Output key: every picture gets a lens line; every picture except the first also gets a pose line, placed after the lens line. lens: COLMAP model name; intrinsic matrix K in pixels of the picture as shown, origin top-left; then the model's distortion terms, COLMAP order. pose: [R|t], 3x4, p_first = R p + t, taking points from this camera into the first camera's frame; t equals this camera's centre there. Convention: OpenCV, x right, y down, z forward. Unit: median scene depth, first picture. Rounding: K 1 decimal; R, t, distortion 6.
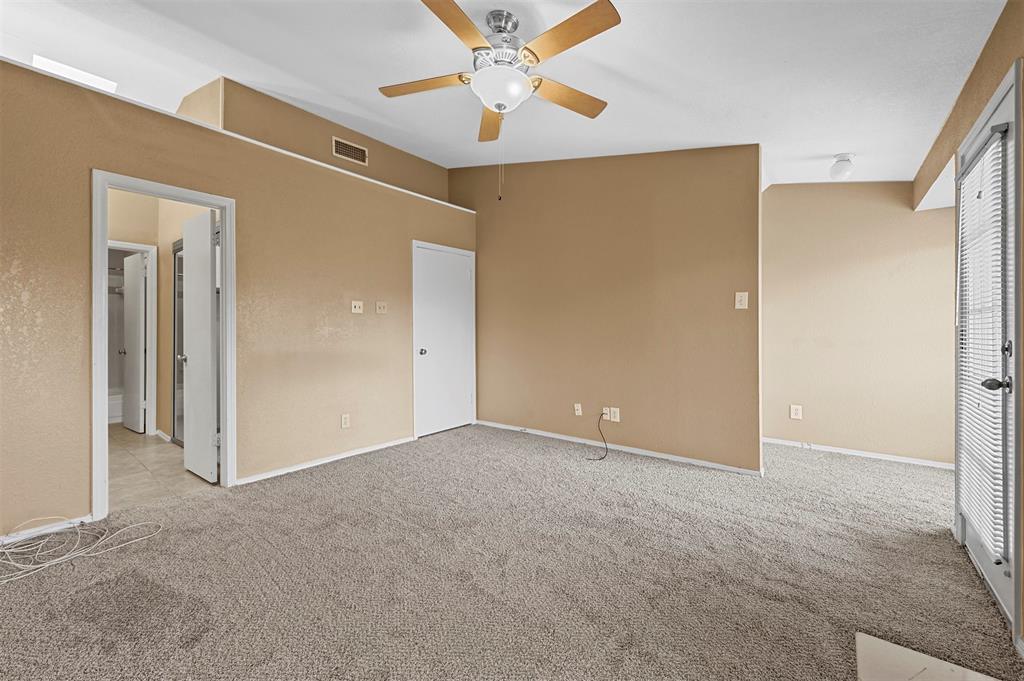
lens RADIAL K [[403.0, 0, 514.0], [0, 403.0, 333.2], [0, 0, 1]] dist [-0.005369, 0.000813]
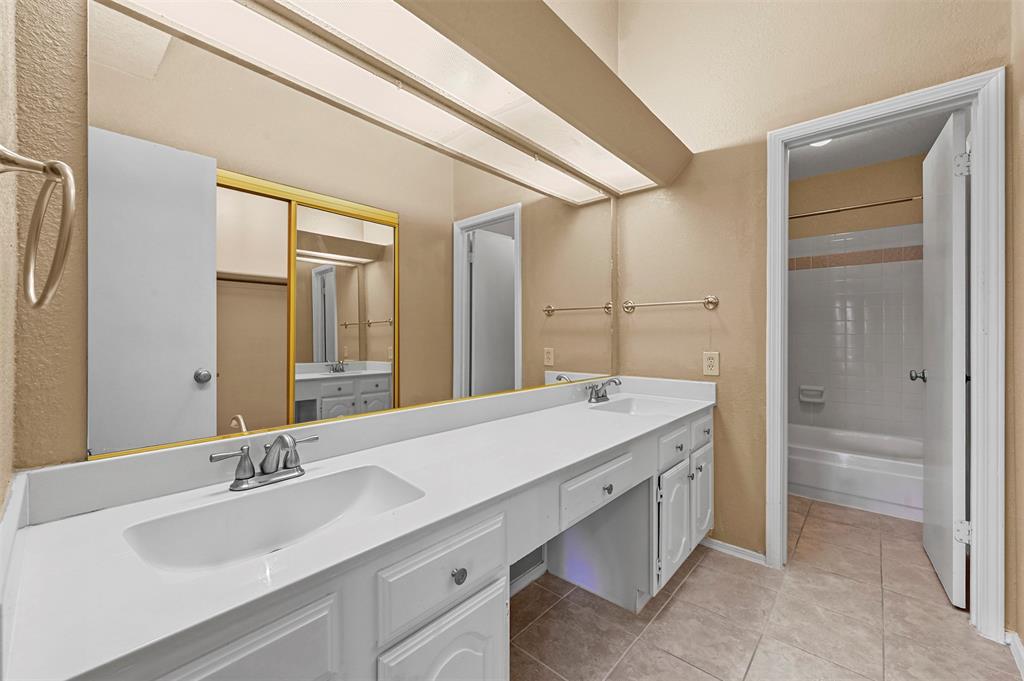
lens RADIAL K [[403.0, 0, 513.4], [0, 403.0, 341.6], [0, 0, 1]] dist [-0.005369, 0.000813]
pose [[-0.019246, -0.005783, -0.999798, -0.553695], [0.001454, 0.999982, -0.005812, 0.005011], [0.999814, -0.001566, -0.019238, 0.601890]]
